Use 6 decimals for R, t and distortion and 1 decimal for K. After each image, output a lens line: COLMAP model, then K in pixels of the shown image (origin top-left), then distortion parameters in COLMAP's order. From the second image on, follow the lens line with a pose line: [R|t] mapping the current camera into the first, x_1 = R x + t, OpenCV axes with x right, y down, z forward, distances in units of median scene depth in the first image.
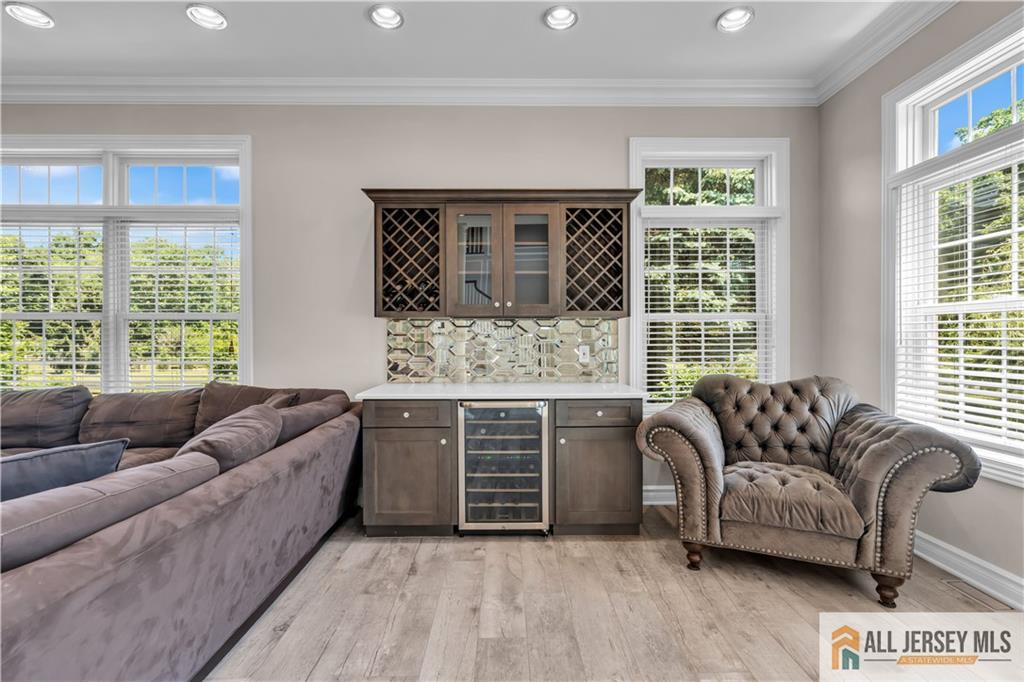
lens RADIAL K [[476.0, 0, 512.0], [0, 476.0, 341.0], [0, 0, 1]] dist [-0.002035, 0.000520]
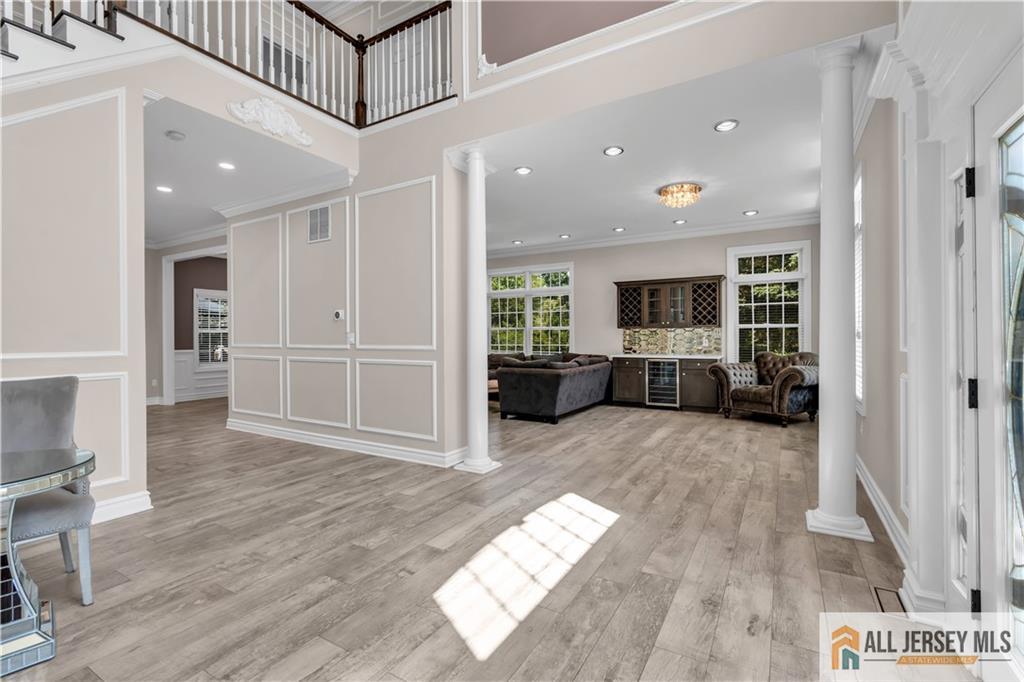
lens RADIAL K [[461.4, 0, 510.0], [0, 461.4, 341.5], [0, 0, 1]] dist [-0.008279, 0.003054]
pose [[0.852438, 0.002018, -0.522824, 0.624390], [0.002099, 0.999971, 0.007284, 0.003665], [0.522824, -0.007306, 0.852410, -1.728130]]
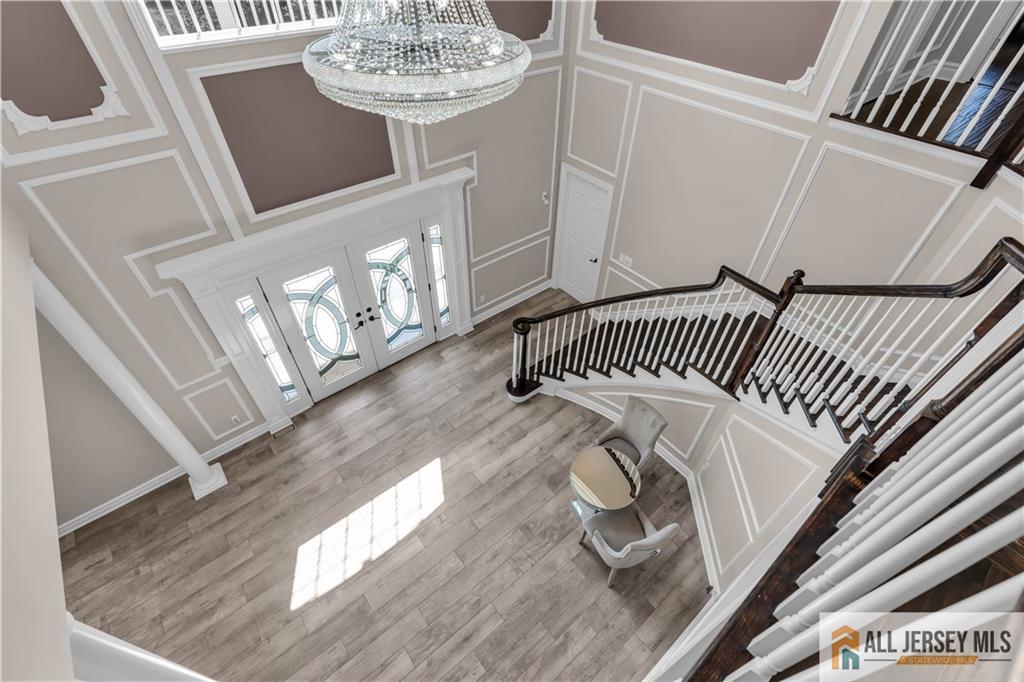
lens RADIAL K [[457.0, 0, 509.0], [0, 457.0, 345.1], [0, 0, 1]] dist [-0.008990, 0.005631]
pose [[-0.620373, -0.552101, 0.557065, -0.718155], [-0.004279, 0.712636, 0.701521, -1.208584], [-0.784295, 0.432821, -0.444463, -0.833256]]
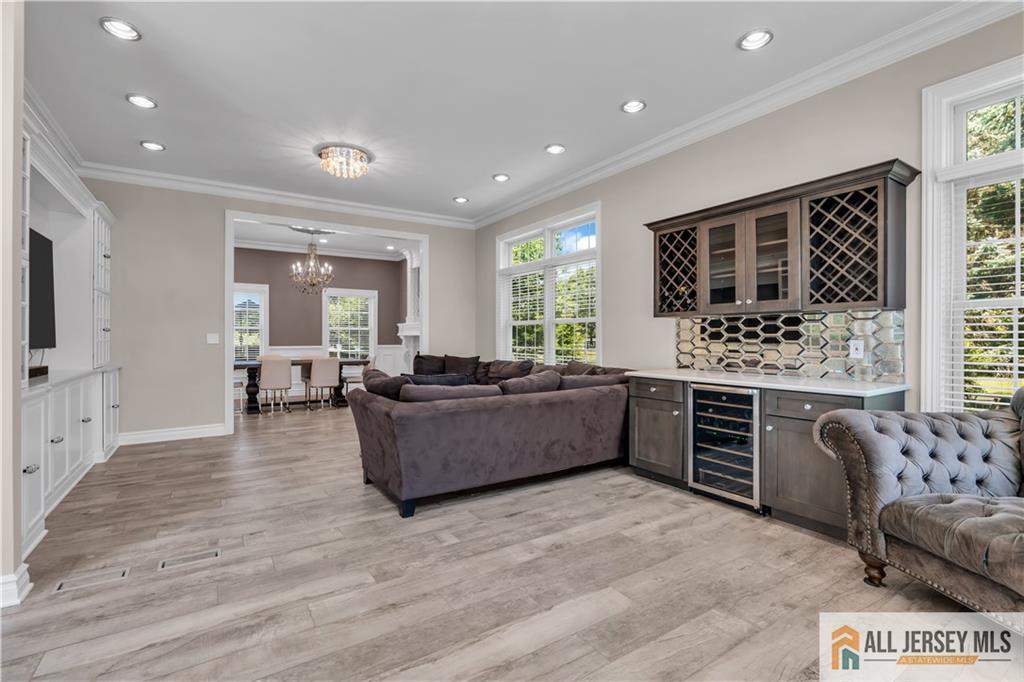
lens RADIAL K [[461.4, 0, 510.0], [0, 461.4, 341.5], [0, 0, 1]] dist [-0.008279, 0.003054]
pose [[0.538499, 0.009310, -0.842574, 0.651763], [-0.005750, 0.999956, 0.007374, 0.011764], [0.842606, 0.000874, 0.538529, -0.044807]]
